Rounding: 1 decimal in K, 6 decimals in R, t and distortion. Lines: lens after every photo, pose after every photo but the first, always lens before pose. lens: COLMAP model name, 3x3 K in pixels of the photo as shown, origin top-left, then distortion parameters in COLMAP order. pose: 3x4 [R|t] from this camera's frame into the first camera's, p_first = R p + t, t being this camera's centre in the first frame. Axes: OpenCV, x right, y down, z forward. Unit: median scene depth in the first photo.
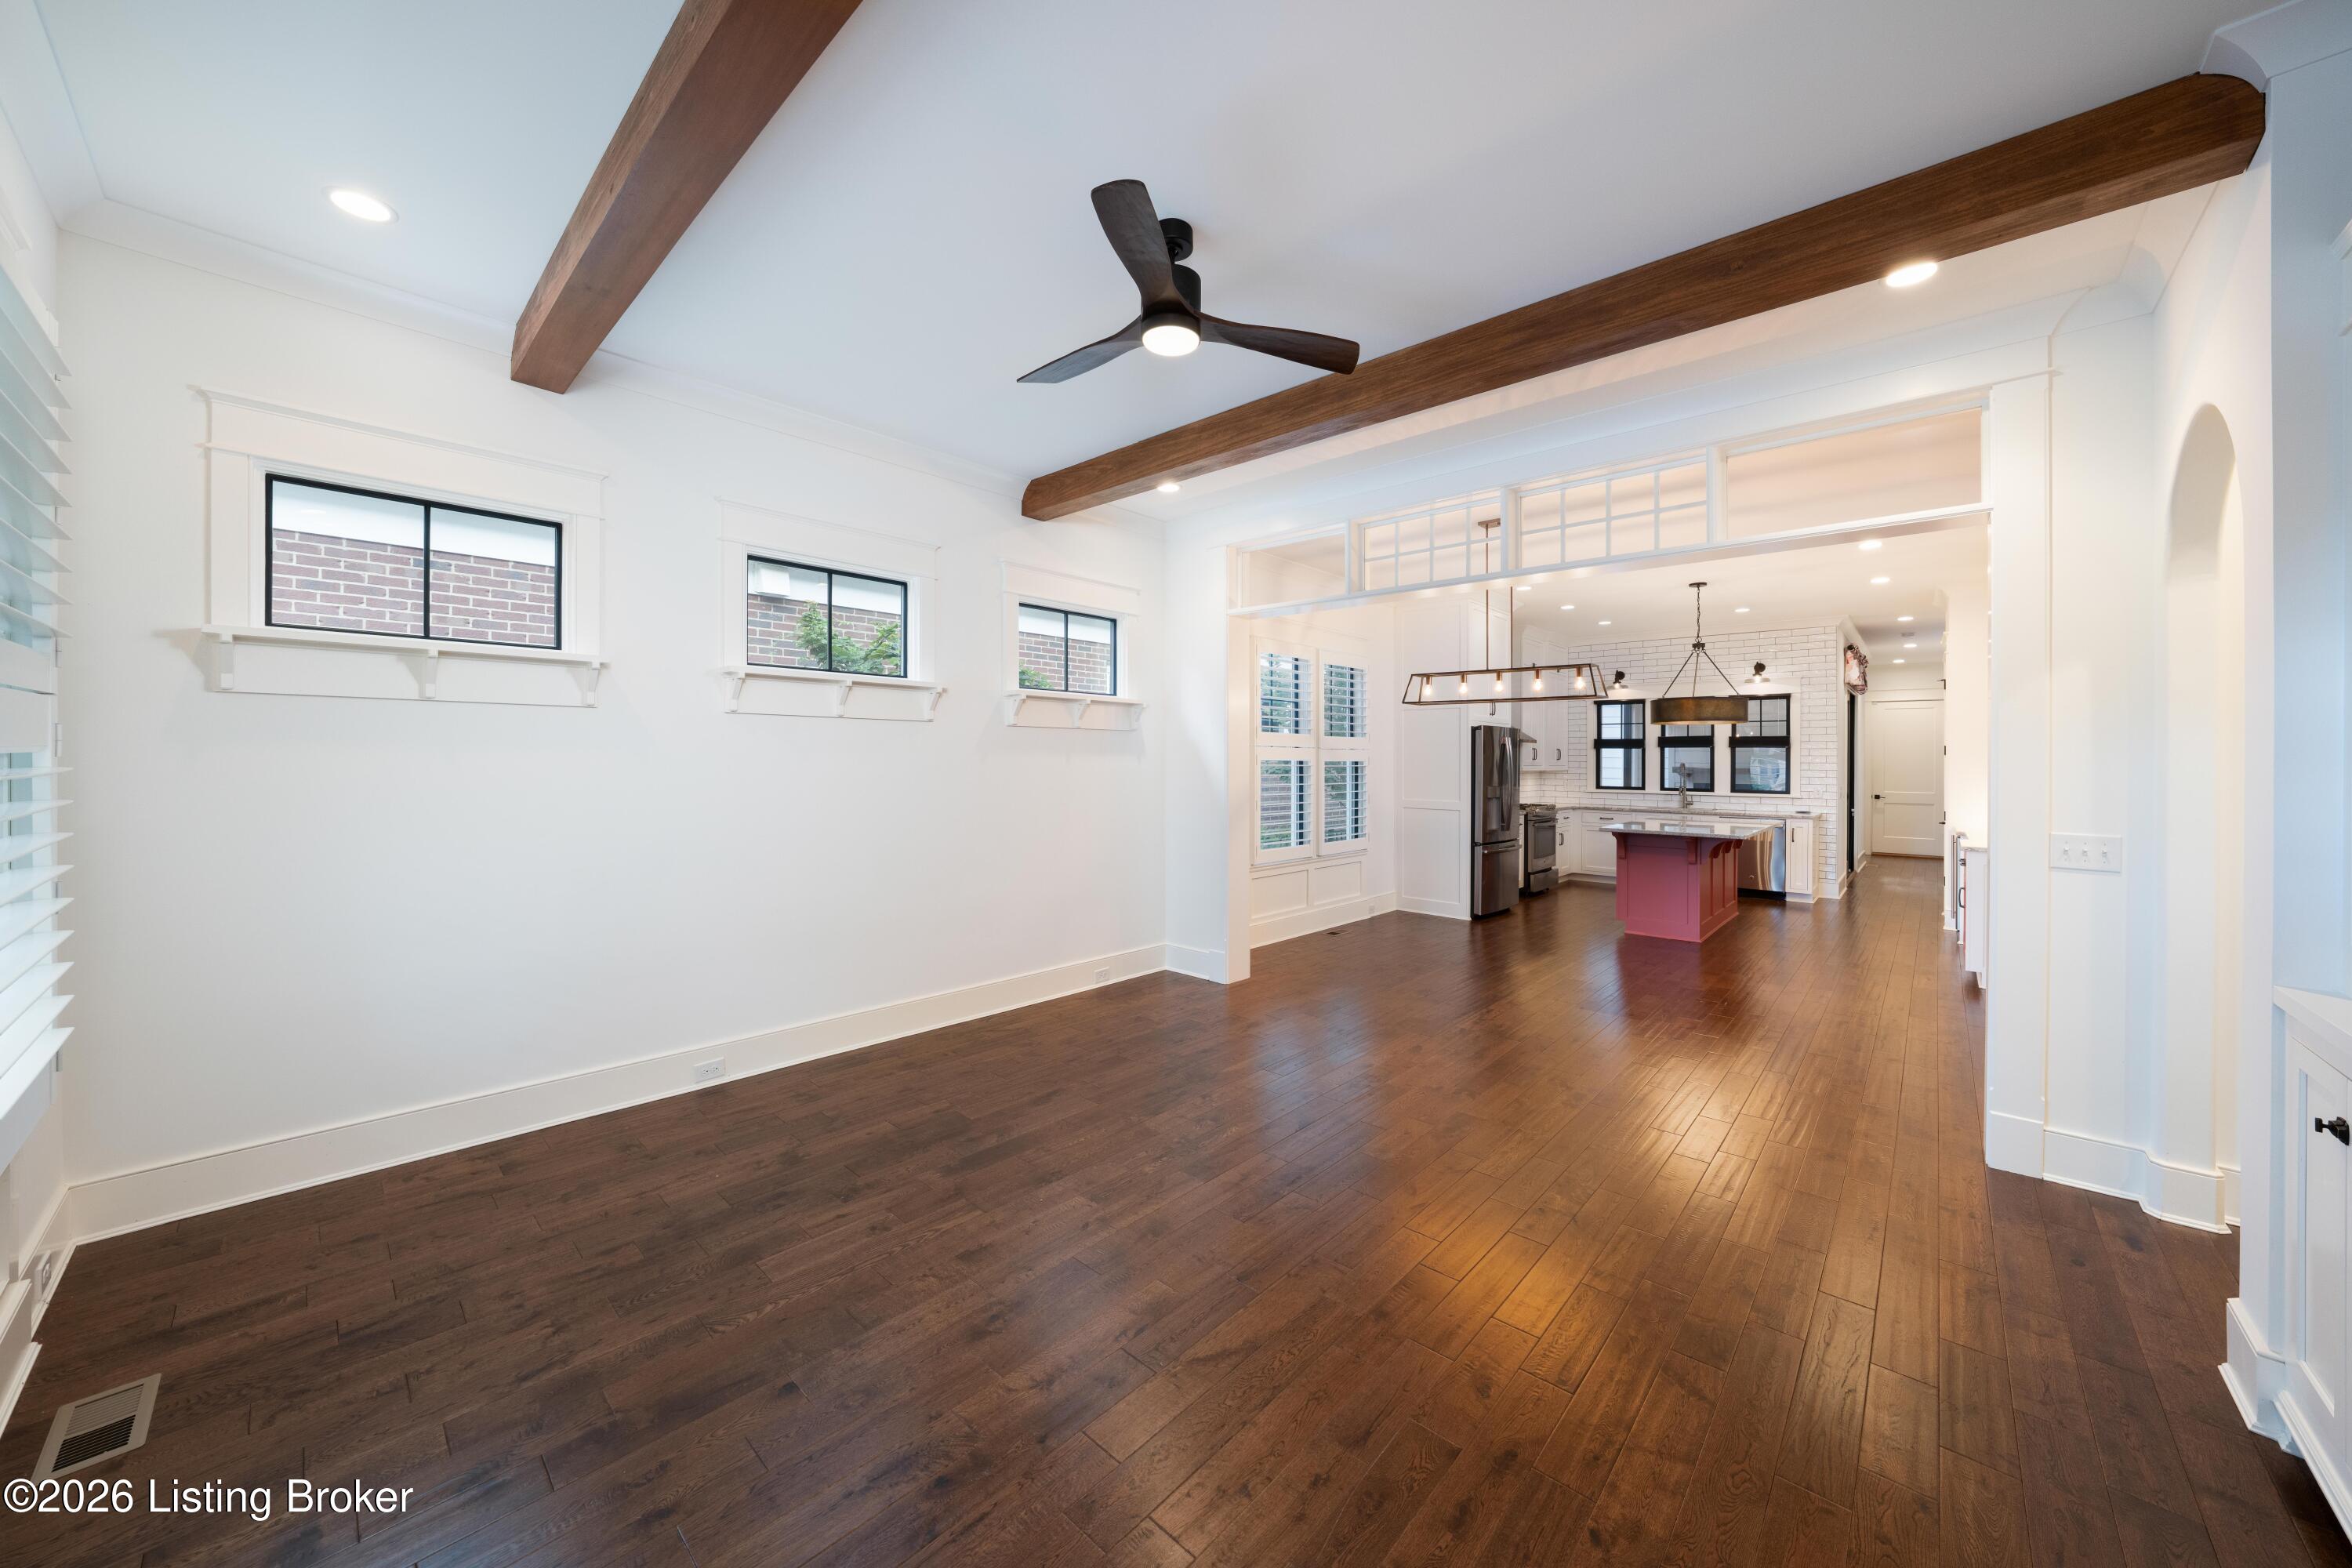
lens RADIAL K [[846.2, 0, 1168.1], [0, 846.2, 773.2], [0, 0, 1]] dist [-0.025611, 0.000208]
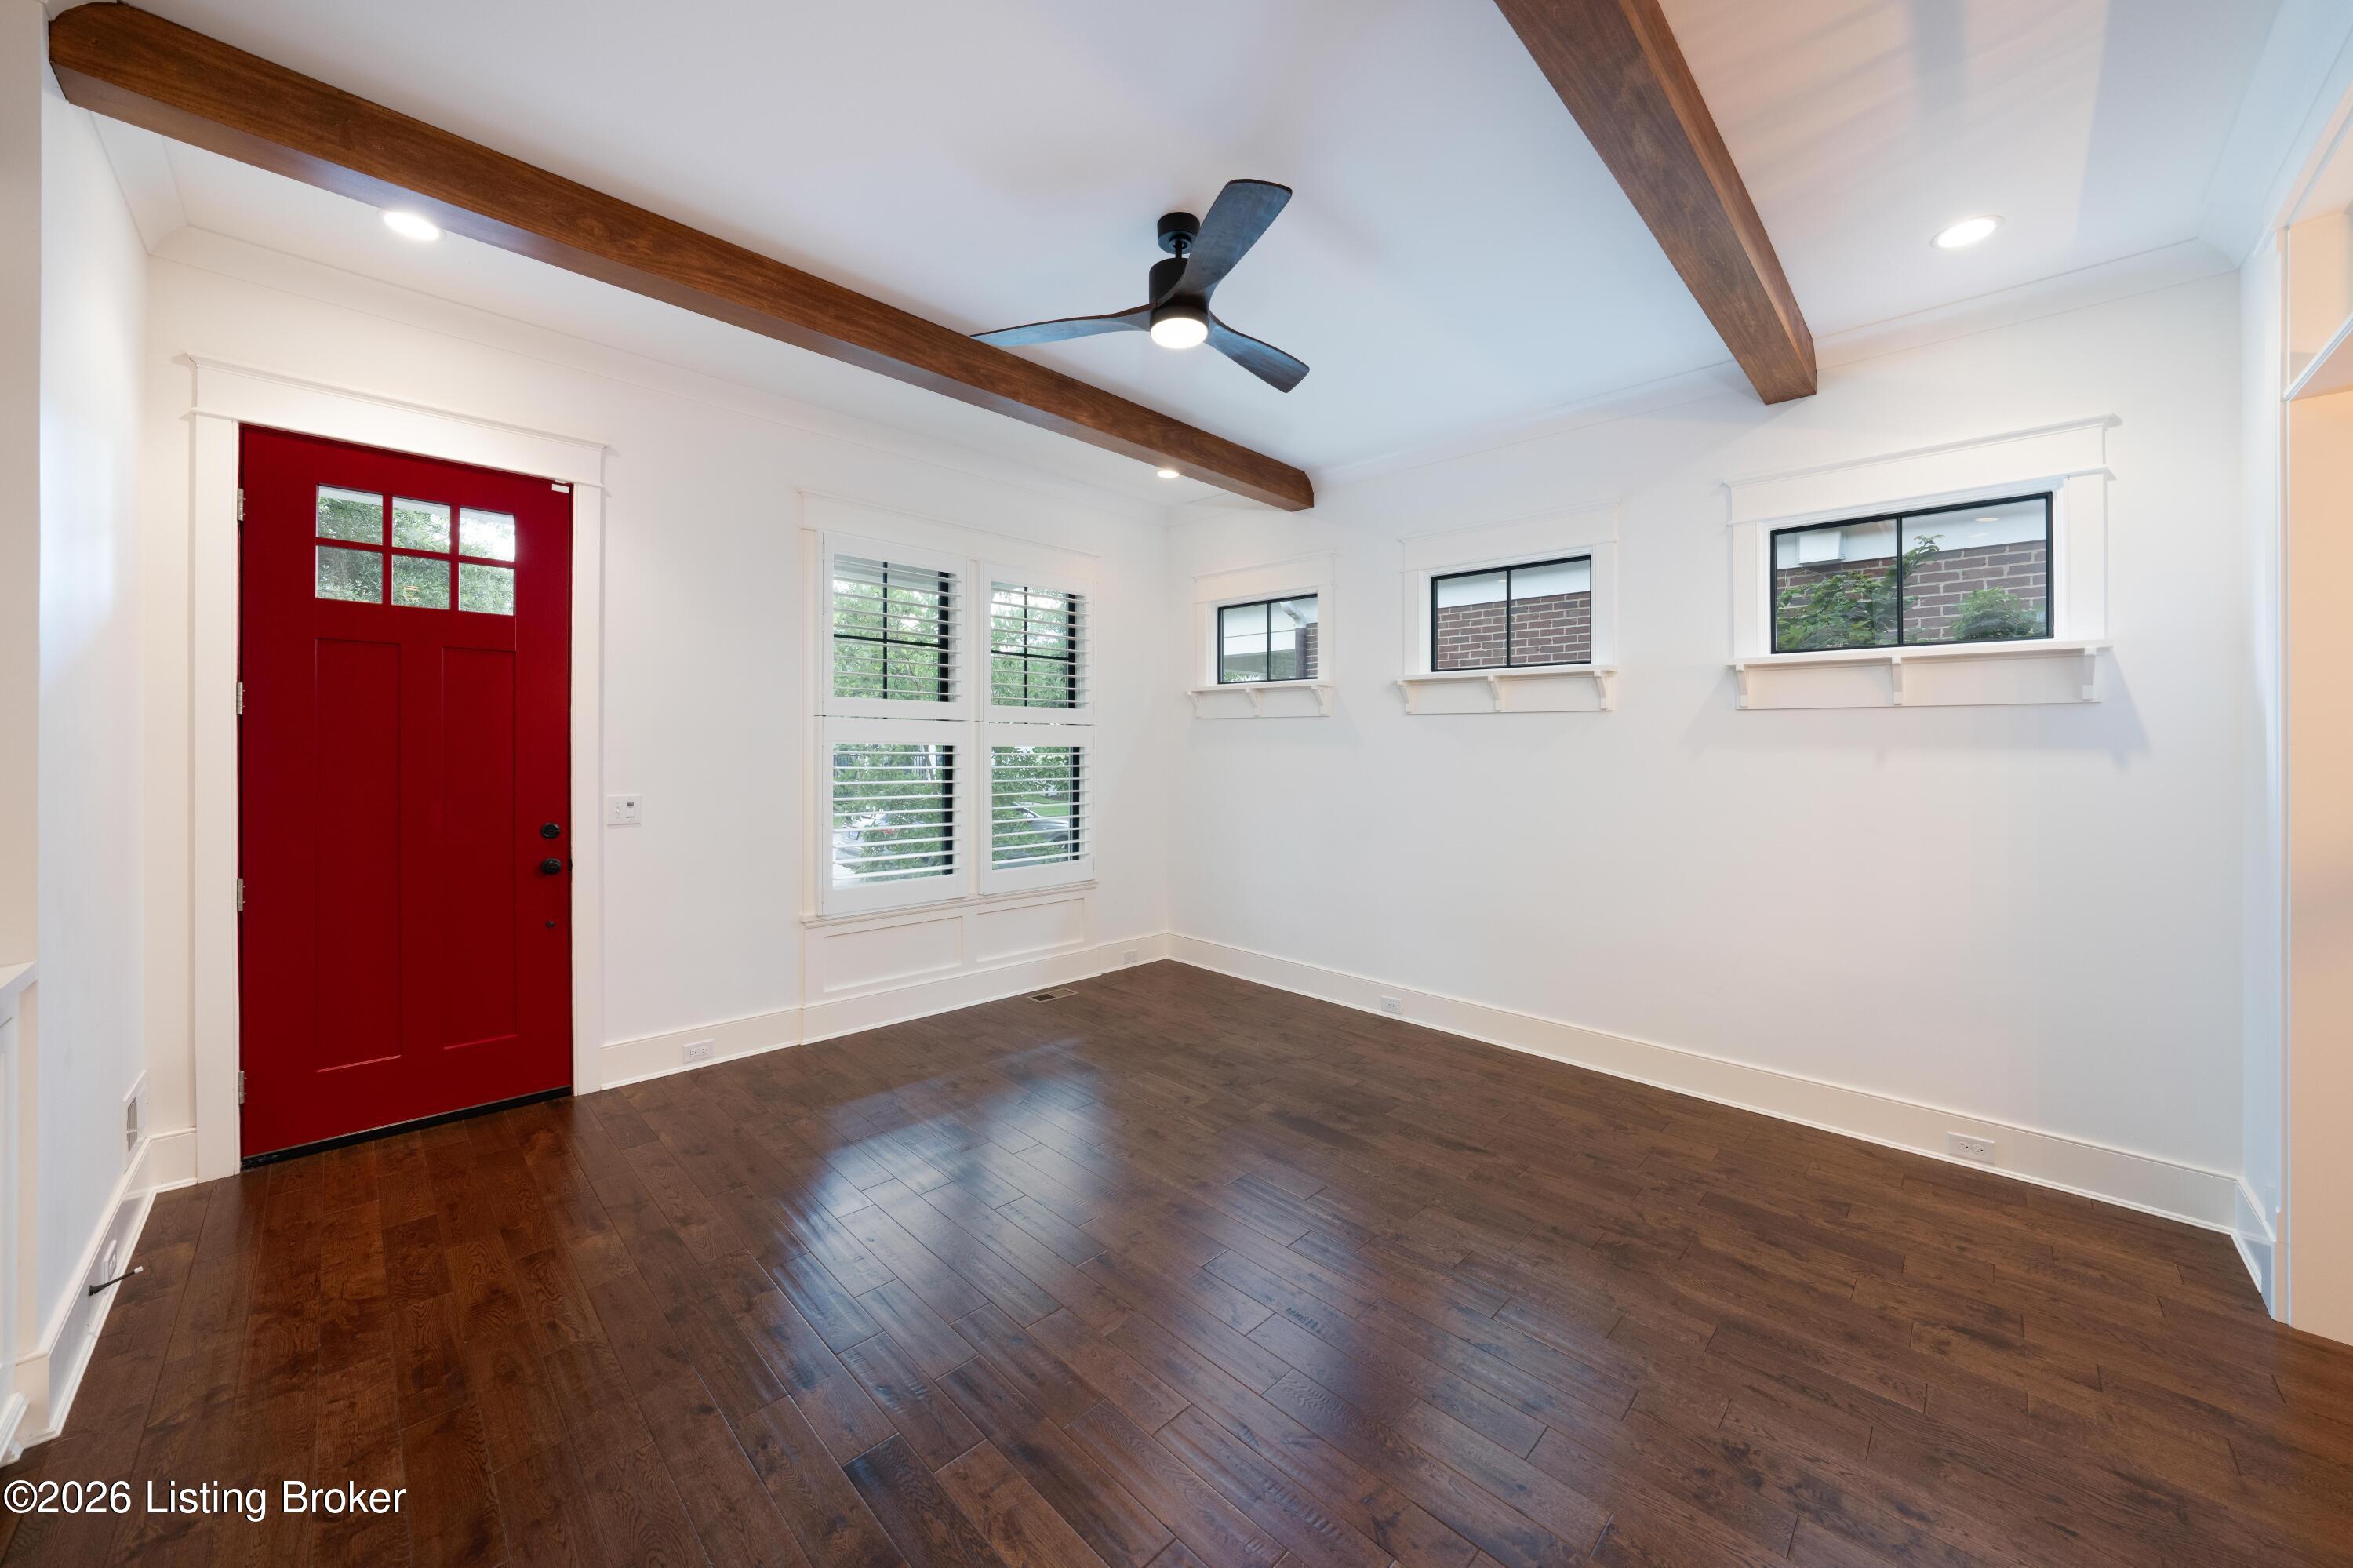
lens RADIAL K [[846.6, 0, 1168.6], [0, 846.6, 773.2], [0, 0, 1]] dist [-0.025611, 0.000208]
pose [[-0.044421, 0.019509, -0.998822, 0.726511], [-0.029717, 0.999341, 0.020841, -0.002490], [0.998571, 0.030608, -0.043812, 0.743776]]
